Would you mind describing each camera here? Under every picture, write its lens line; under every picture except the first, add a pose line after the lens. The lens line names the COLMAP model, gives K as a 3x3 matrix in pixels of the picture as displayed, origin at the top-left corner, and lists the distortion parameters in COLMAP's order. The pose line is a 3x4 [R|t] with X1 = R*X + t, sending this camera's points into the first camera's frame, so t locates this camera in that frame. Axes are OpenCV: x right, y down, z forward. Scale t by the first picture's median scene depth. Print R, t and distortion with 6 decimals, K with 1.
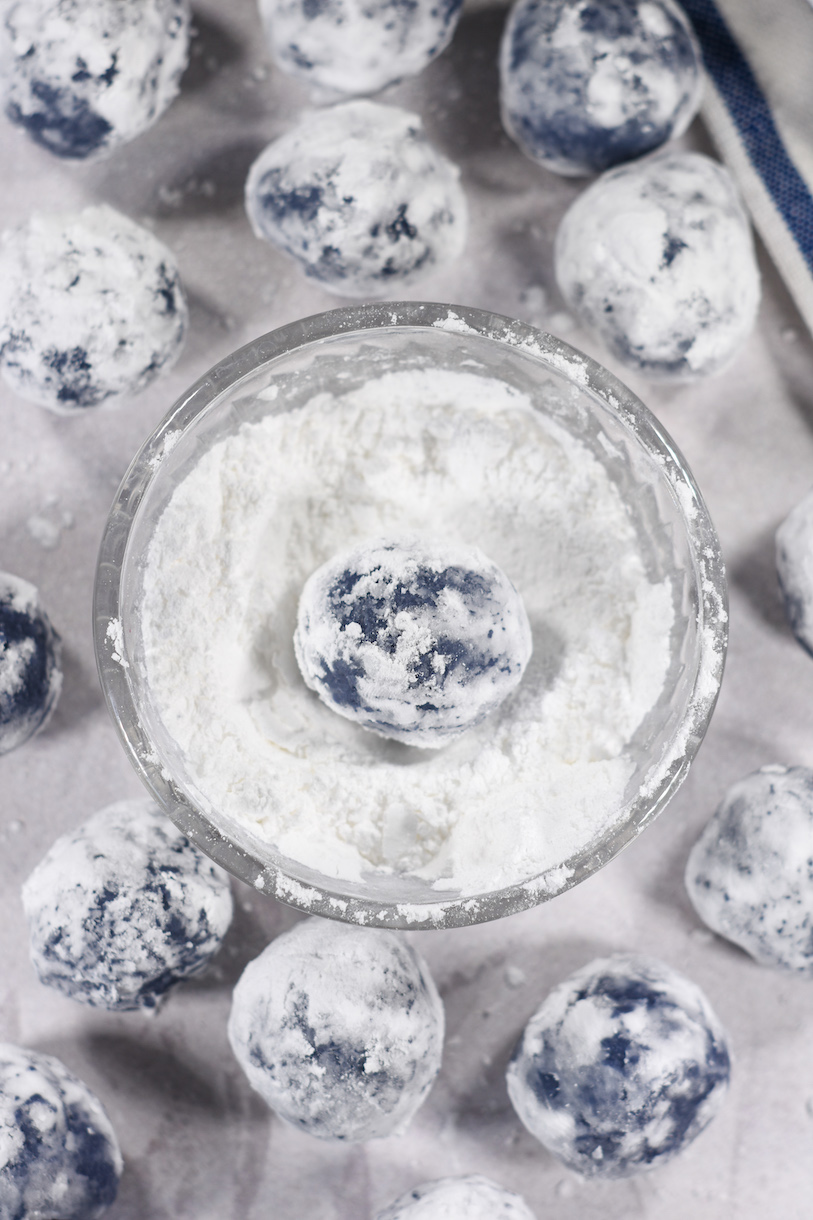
lens RADIAL K [[2665.2, 0, 407.1], [0, 2665.2, 610.3], [0, 0, 1]] dist [-0.056509, 0.000000]
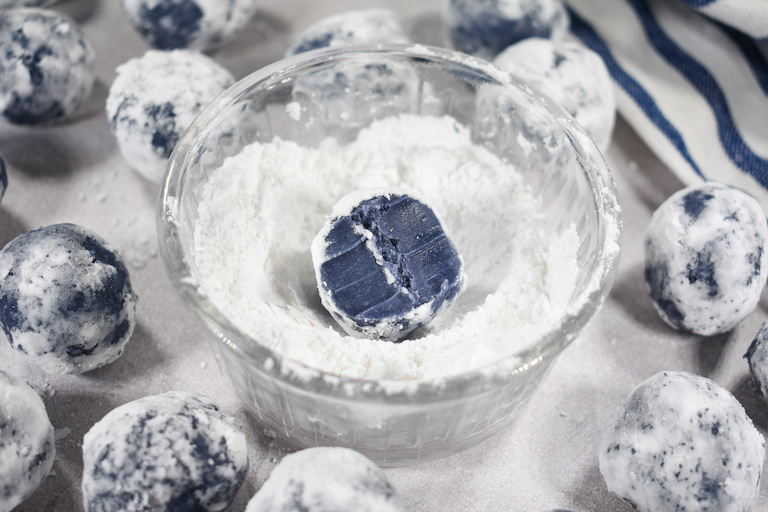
lens RADIAL K [[1220.8, 0, 395.9], [0, 1220.8, 252.4], [0, 0, 1]] dist [0.001464, 0.000000]
pose [[0.999826, 0.010578, 0.015395, -0.004962], [-0.001270, 0.860788, -0.508962, 0.326548], [-0.018636, 0.508853, 0.860651, 0.449859]]
